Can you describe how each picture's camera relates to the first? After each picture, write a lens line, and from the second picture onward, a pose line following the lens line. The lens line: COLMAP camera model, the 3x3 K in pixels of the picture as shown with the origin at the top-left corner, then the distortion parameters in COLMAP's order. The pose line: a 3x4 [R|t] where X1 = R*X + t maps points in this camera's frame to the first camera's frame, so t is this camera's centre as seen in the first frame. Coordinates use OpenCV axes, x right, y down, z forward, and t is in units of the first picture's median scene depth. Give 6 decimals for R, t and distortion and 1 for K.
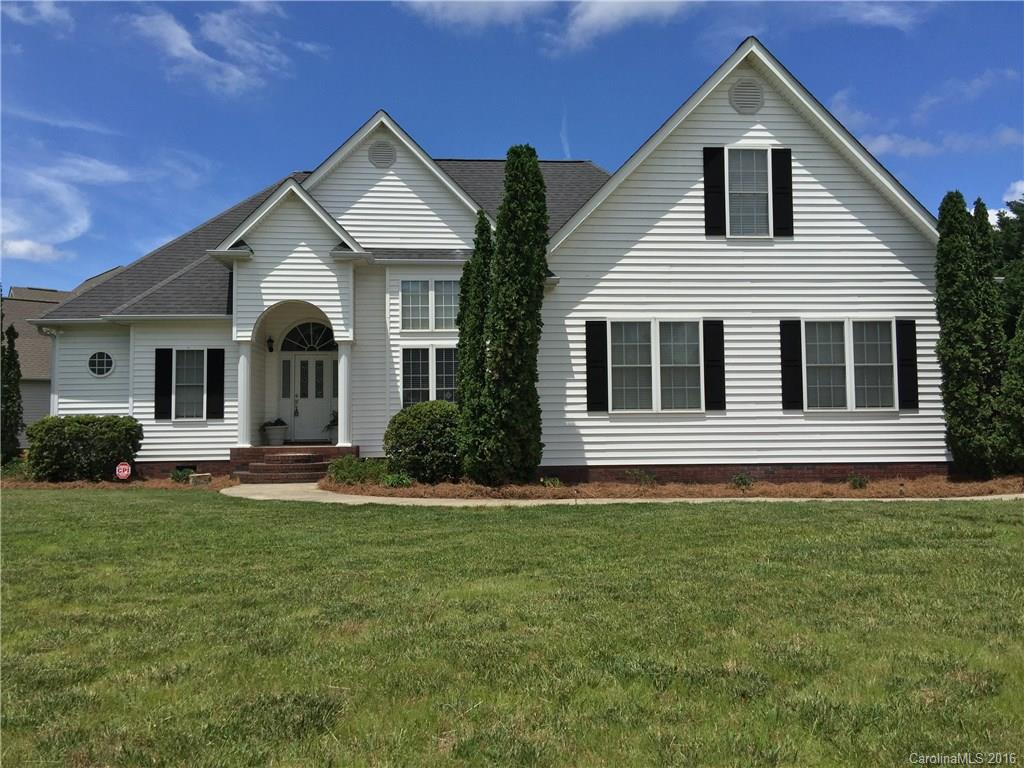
lens RADIAL K [[858.0, 0, 512.2], [0, 858.0, 368.9], [0, 0, 1]] dist [0.040359, -0.030945]
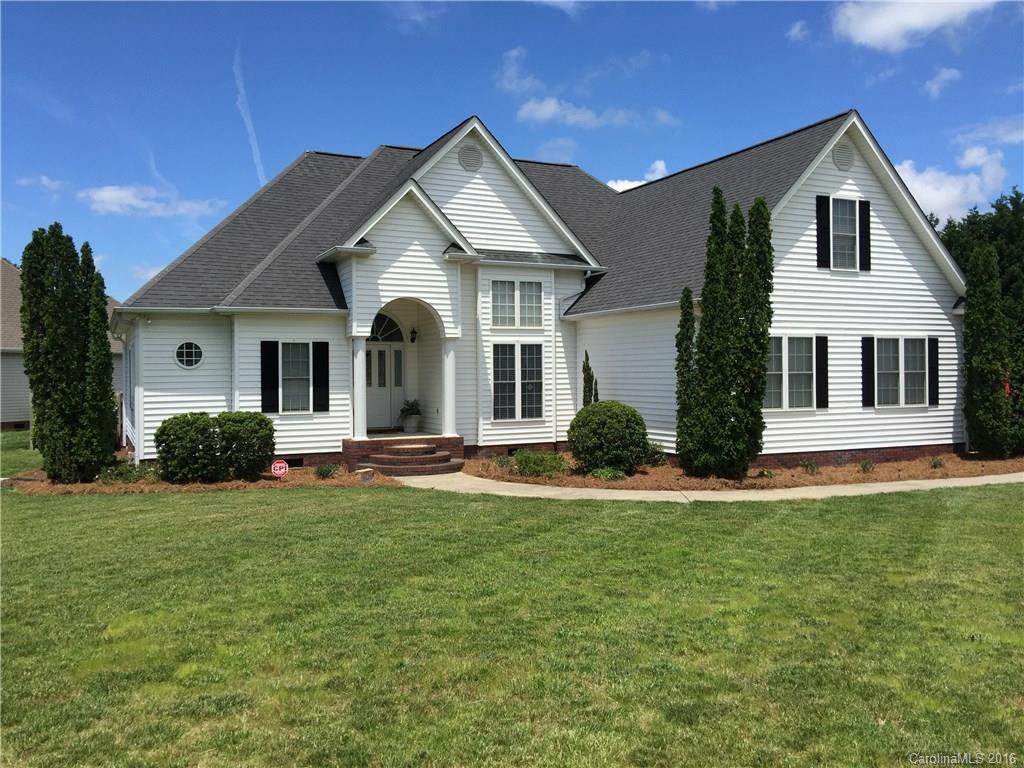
lens RADIAL K [[858.0, 0, 497.9], [0, 858.0, 363.2], [0, 0, 1]] dist [0.040359, -0.030945]
pose [[0.937747, 0.006321, 0.347261, -0.632395], [-0.023950, 0.998631, 0.046497, -0.063480], [-0.346492, -0.051919, 0.936615, -0.012570]]
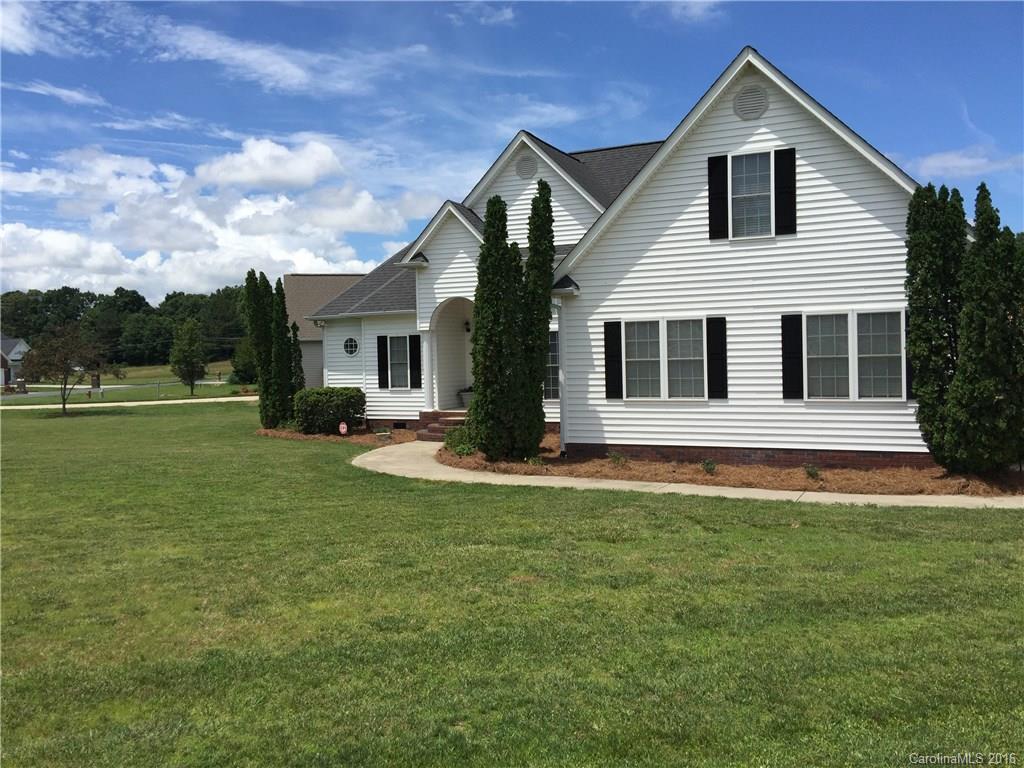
lens RADIAL K [[858.0, 0, 505.5], [0, 858.0, 371.0], [0, 0, 1]] dist [0.040359, -0.030945]
pose [[0.872906, 0.001062, -0.487887, 0.528186], [0.045455, 0.995471, 0.083493, -0.091018], [0.485766, -0.095058, 0.868905, -0.094467]]
